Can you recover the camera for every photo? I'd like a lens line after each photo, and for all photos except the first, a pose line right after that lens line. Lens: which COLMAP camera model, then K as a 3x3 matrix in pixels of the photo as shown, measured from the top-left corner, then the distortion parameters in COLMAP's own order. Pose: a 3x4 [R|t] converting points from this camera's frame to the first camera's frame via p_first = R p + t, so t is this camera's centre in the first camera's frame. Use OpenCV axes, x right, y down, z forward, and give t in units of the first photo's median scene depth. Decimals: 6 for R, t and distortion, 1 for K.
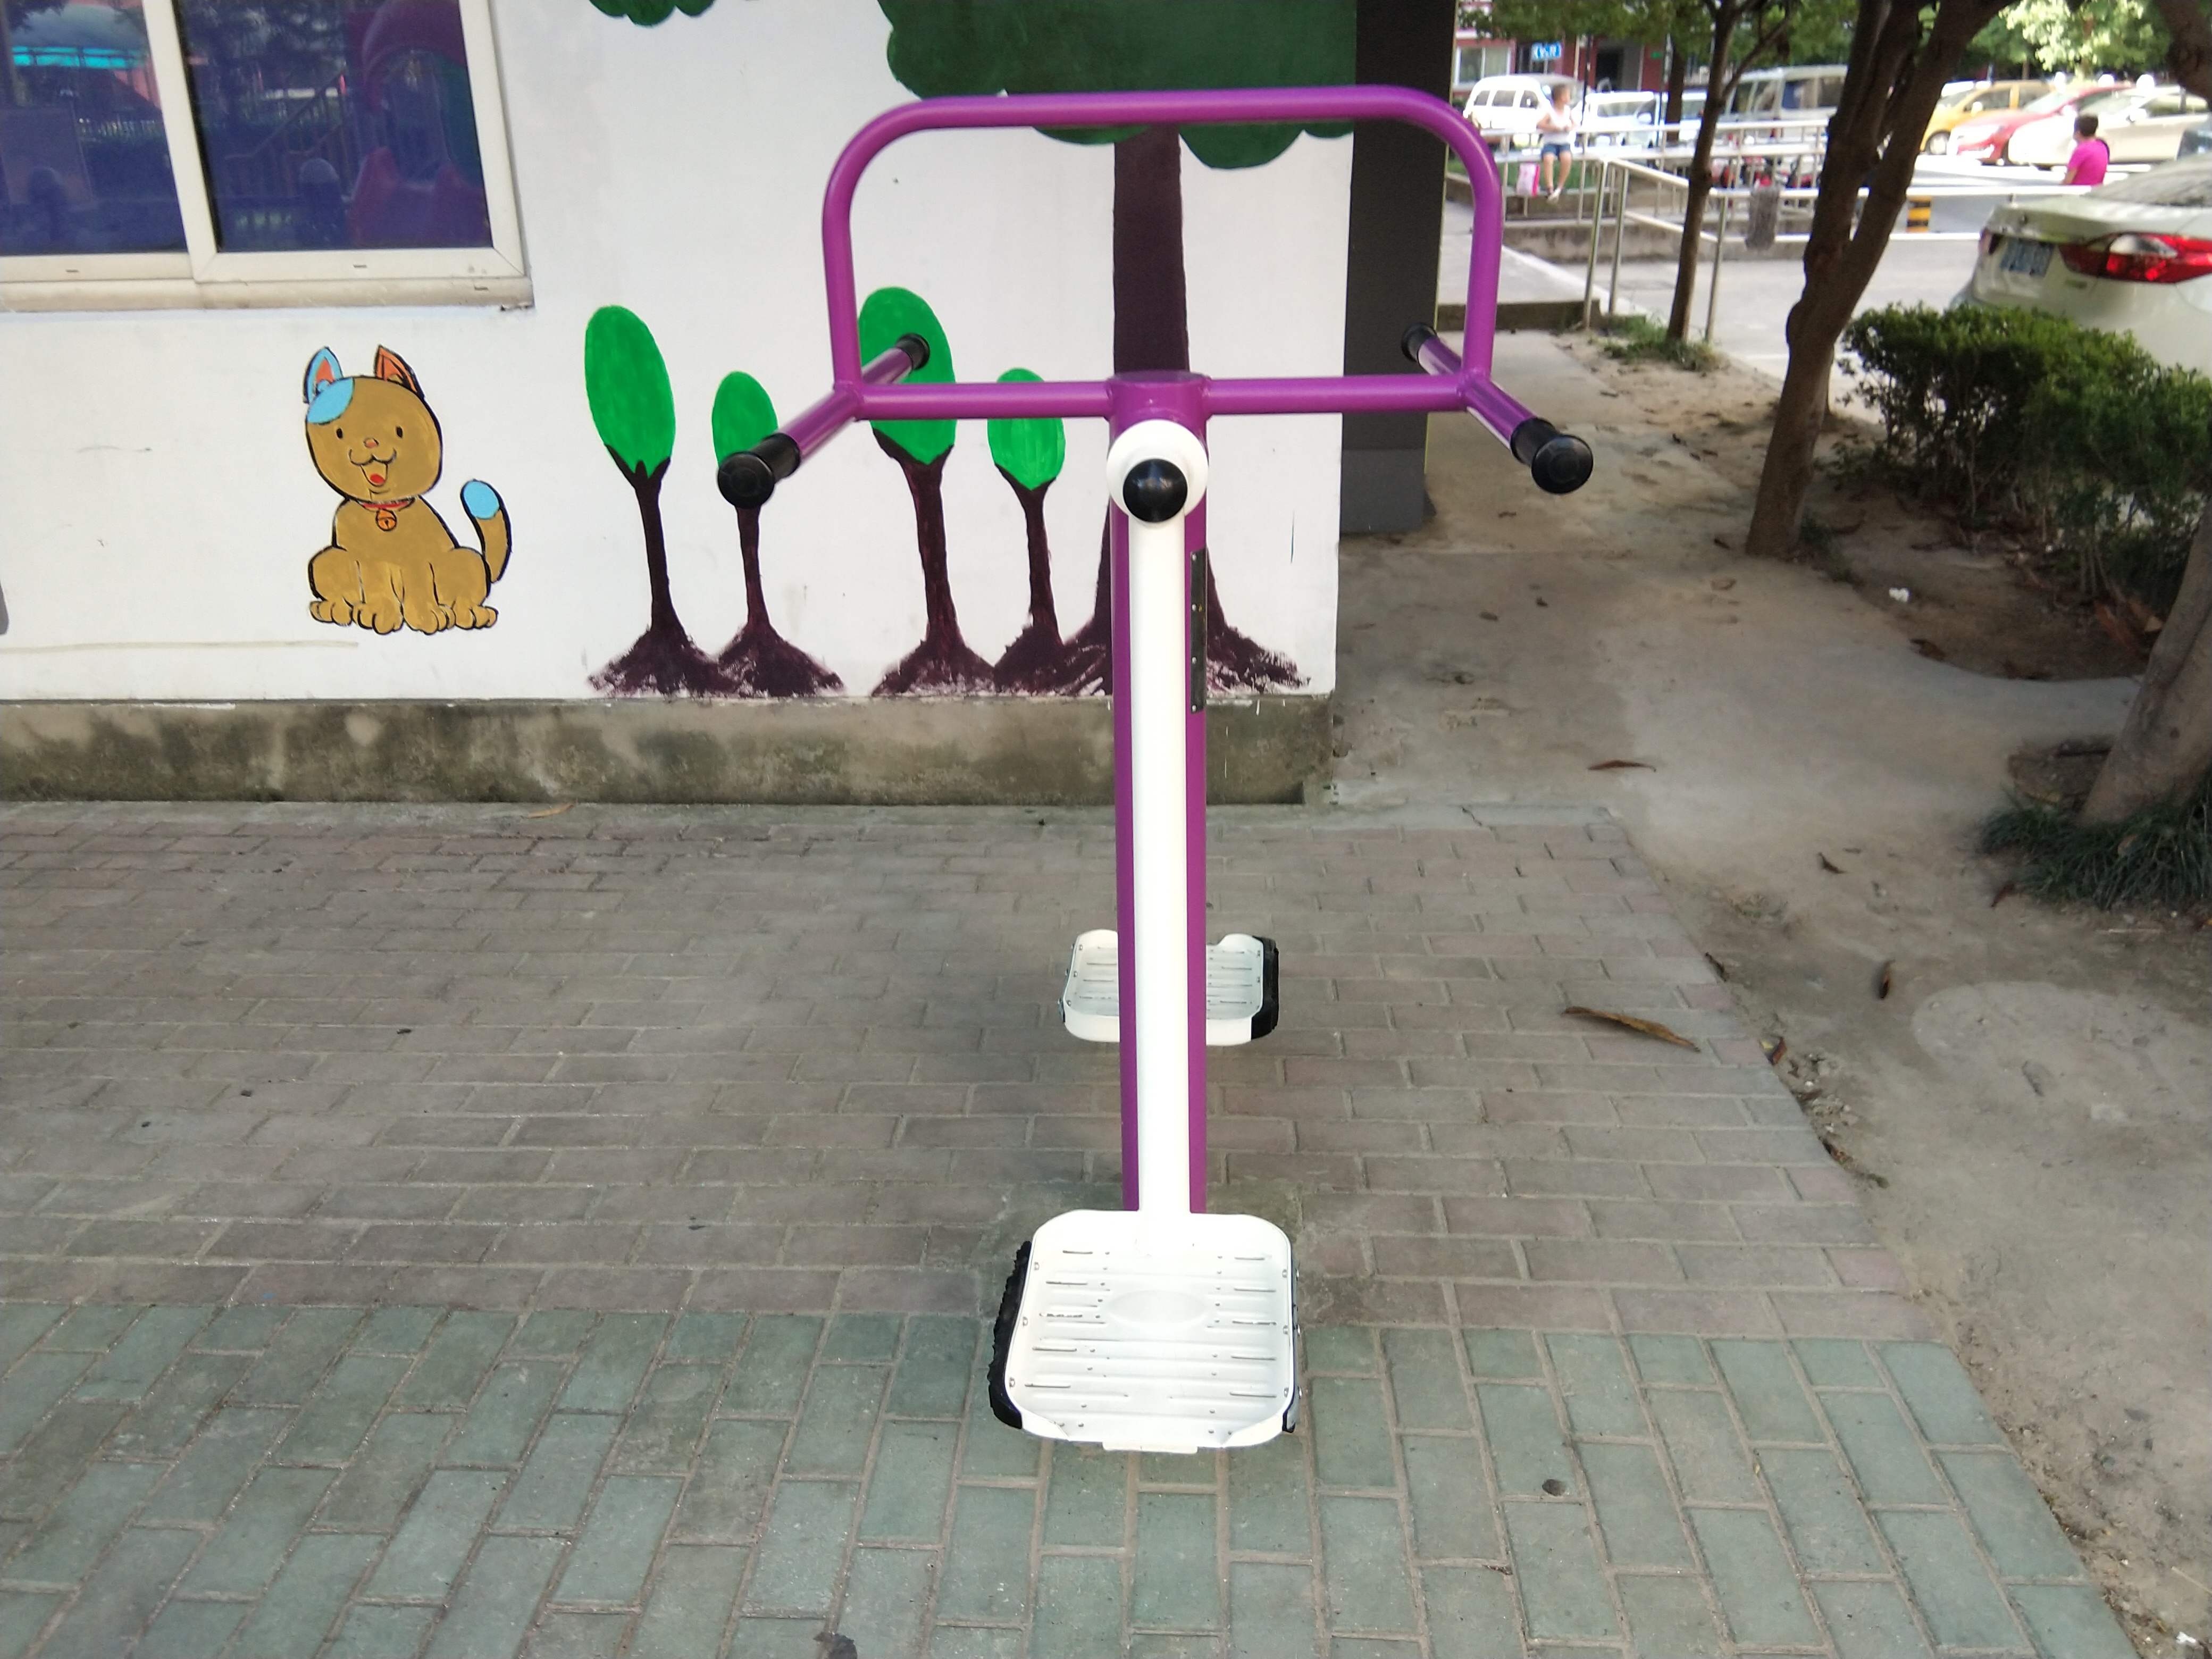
lens RADIAL K [[1822.9, 0, 1113.3], [0, 1822.9, 818.3], [0, 0, 1]] dist [0.097018, -0.160594]
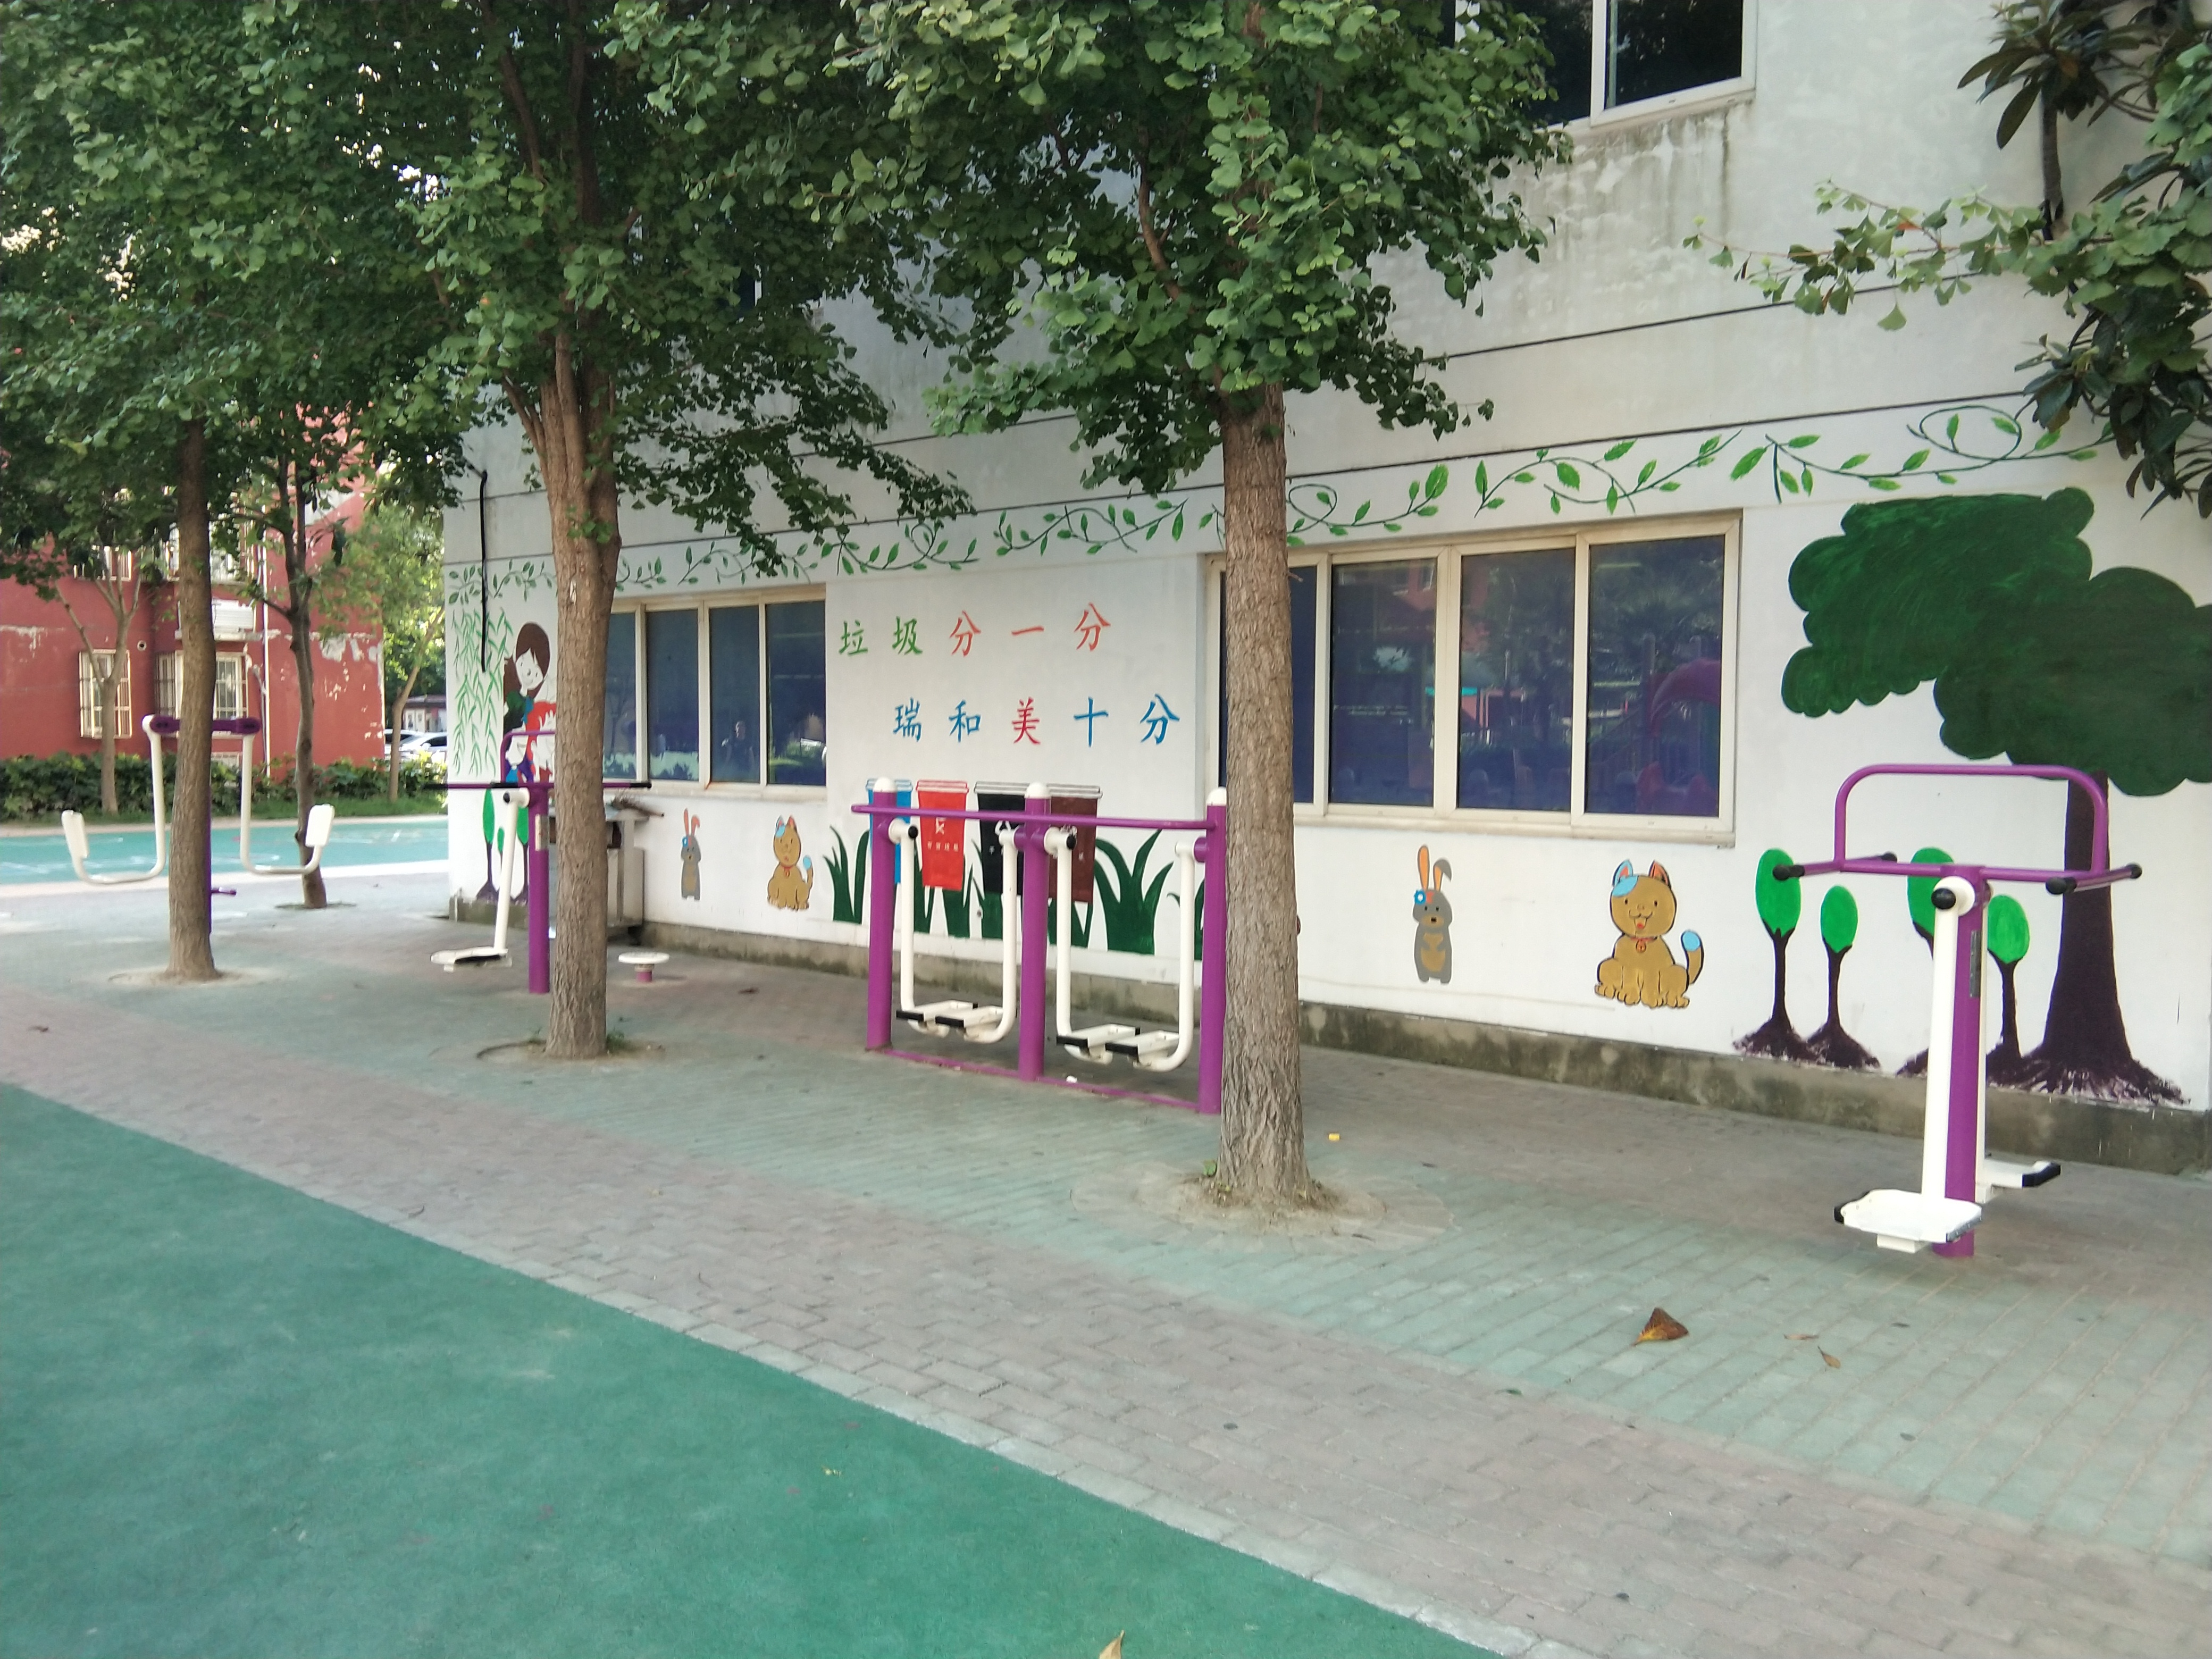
lens RADIAL K [[1782.7, 0, 1100.9], [0, 1782.7, 801.0], [0, 0, 1]] dist [0.098722, -0.132373]
pose [[0.789566, 0.050799, -0.611559, 0.303489], [-0.247342, 0.938378, -0.241390, 0.287470], [0.561611, 0.341858, 0.753476, -0.789560]]
